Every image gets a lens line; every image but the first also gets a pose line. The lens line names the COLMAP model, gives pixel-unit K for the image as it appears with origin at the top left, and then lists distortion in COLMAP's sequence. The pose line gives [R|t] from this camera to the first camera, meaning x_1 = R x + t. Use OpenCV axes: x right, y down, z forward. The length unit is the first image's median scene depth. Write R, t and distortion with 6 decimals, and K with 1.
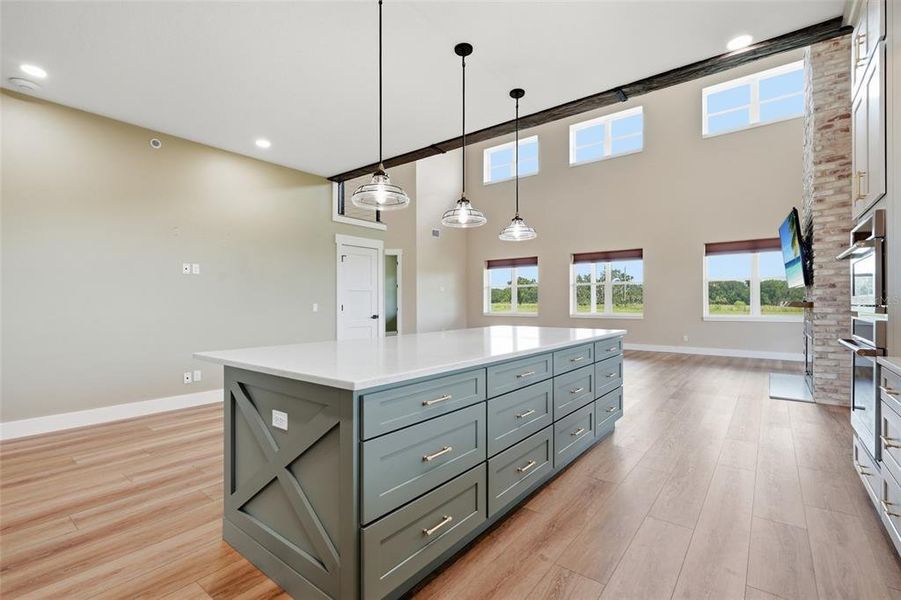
lens RADIAL K [[403.8, 0, 454.4], [0, 403.8, 307.2], [0, 0, 1]] dist [-0.002470, 0.004677]
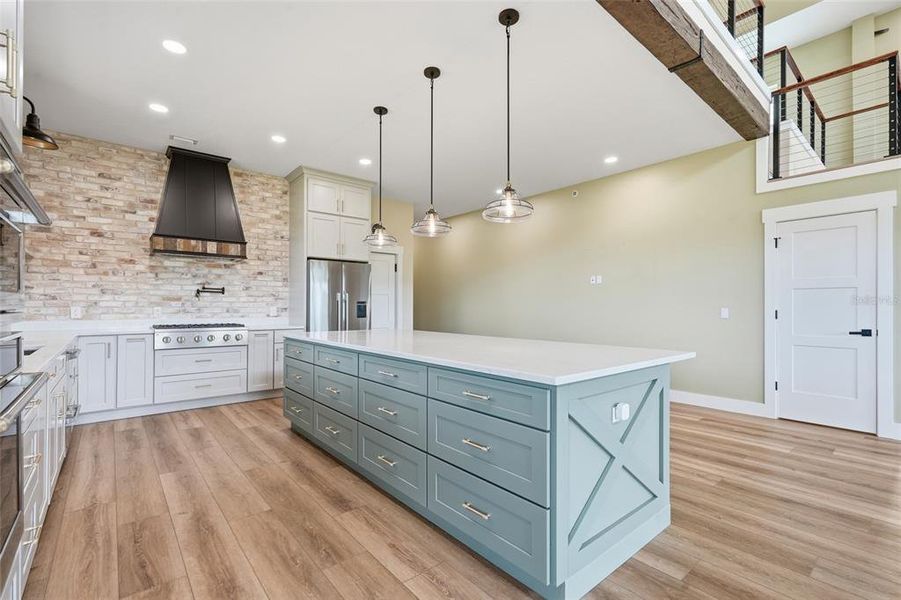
lens RADIAL K [[403.8, 0, 448.1], [0, 403.8, 304.3], [0, 0, 1]] dist [-0.002470, 0.004677]
pose [[-0.203742, -0.006058, -0.979006, 0.685355], [-0.013967, 0.999897, -0.003280, -0.007032], [0.978925, 0.013005, -0.203806, 0.803748]]
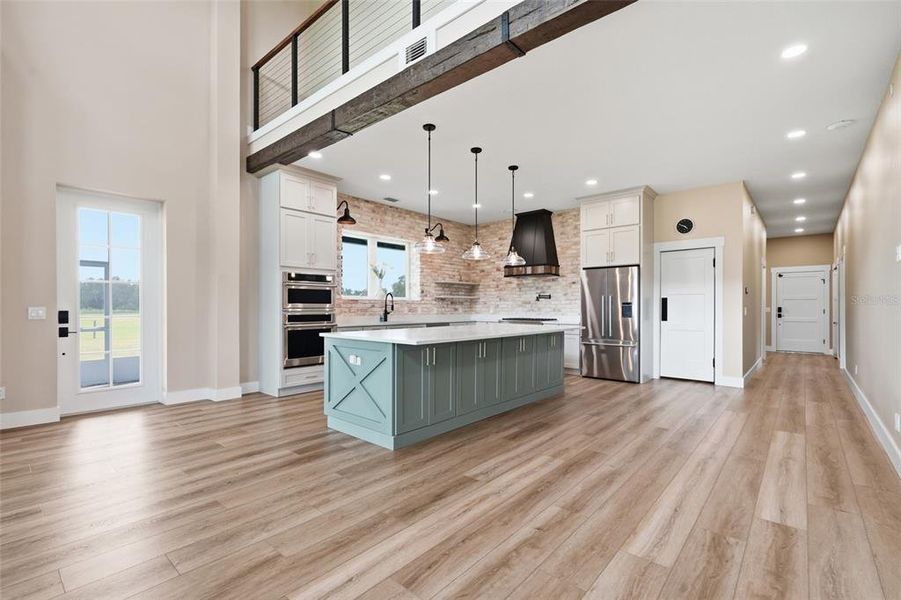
lens RADIAL K [[403.8, 0, 451.8], [0, 403.8, 307.0], [0, 0, 1]] dist [-0.002470, 0.004677]
pose [[-0.999059, 0.000678, 0.043362, 0.030469], [0.001179, 0.999933, 0.011539, -0.017213], [-0.043351, 0.011580, -0.998993, 1.674347]]
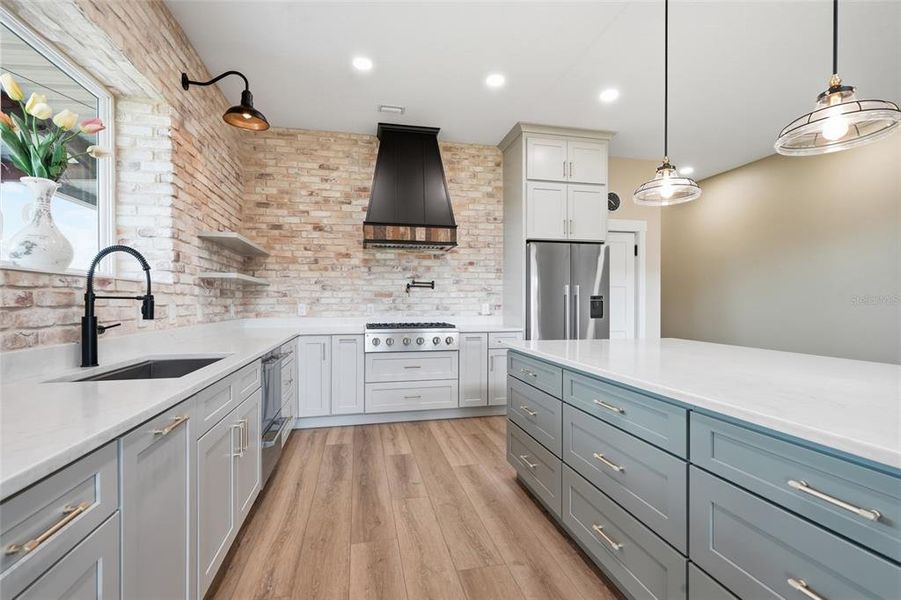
lens RADIAL K [[403.8, 0, 449.2], [0, 403.8, 304.7], [0, 0, 1]] dist [-0.002470, 0.004677]
pose [[-0.629465, 0.006216, -0.777004, 0.440390], [-0.008795, 0.999847, 0.015124, -0.007199], [0.776979, 0.016354, -0.629314, 0.601423]]
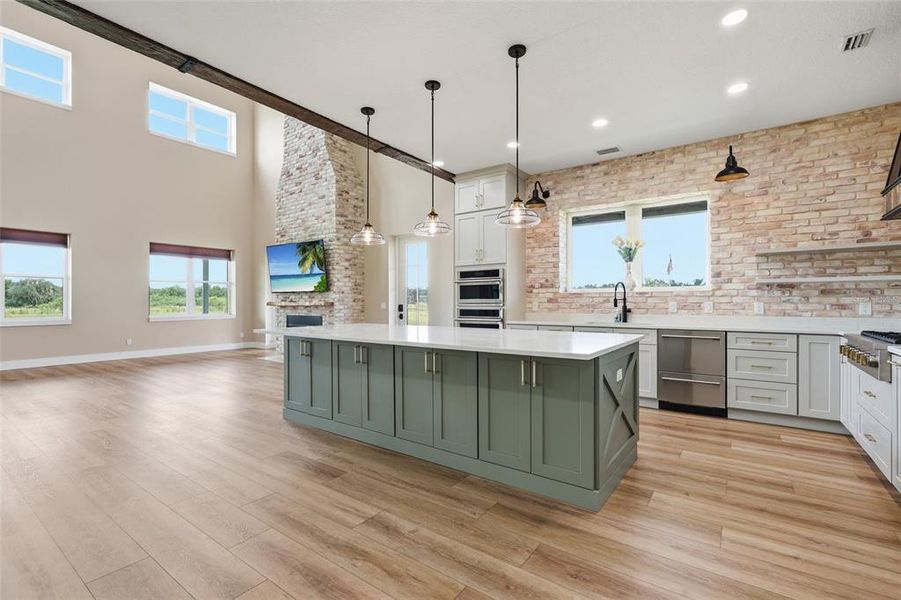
lens RADIAL K [[403.8, 0, 450.3], [0, 403.8, 302.8], [0, 0, 1]] dist [-0.002470, 0.004677]
pose [[-0.046388, -0.000958, 0.998923, -0.739369], [0.014851, 0.999888, 0.001649, -0.005111], [-0.998813, 0.014912, -0.046368, 0.638681]]
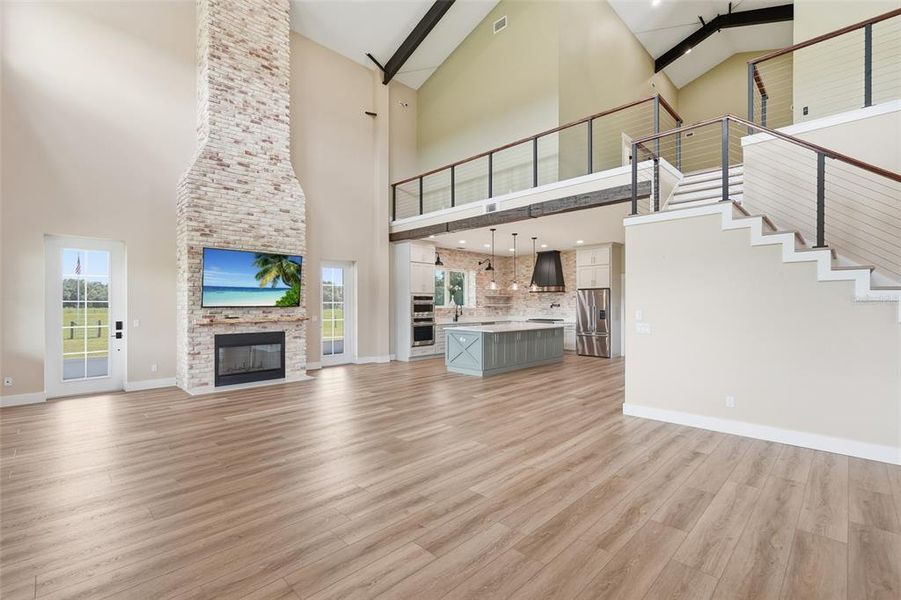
lens RADIAL K [[403.8, 0, 453.4], [0, 403.8, 304.9], [0, 0, 1]] dist [-0.002470, 0.004677]
pose [[-0.994631, 0.004421, 0.103389, 0.110521], [0.005768, 0.999902, 0.012735, -0.081712], [-0.103322, 0.013263, -0.994559, 2.687597]]
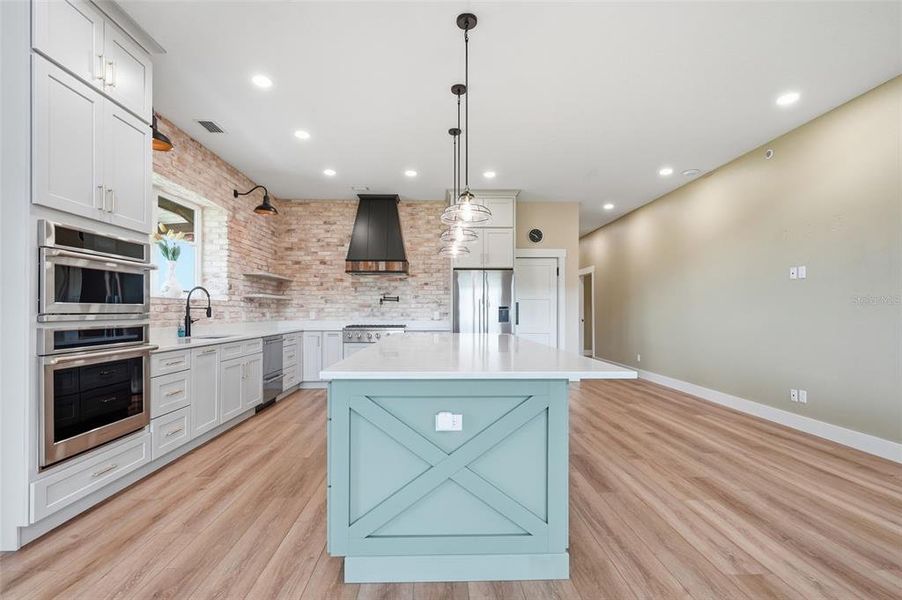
lens RADIAL K [[404.2, 0, 447.6], [0, 404.2, 312.9], [0, 0, 1]] dist [-0.002470, 0.004677]
pose [[-0.760088, 0.002411, -0.649816, 0.505717], [-0.009001, 0.999858, 0.014239, -0.012801], [0.649758, 0.016672, -0.759959, 1.175762]]
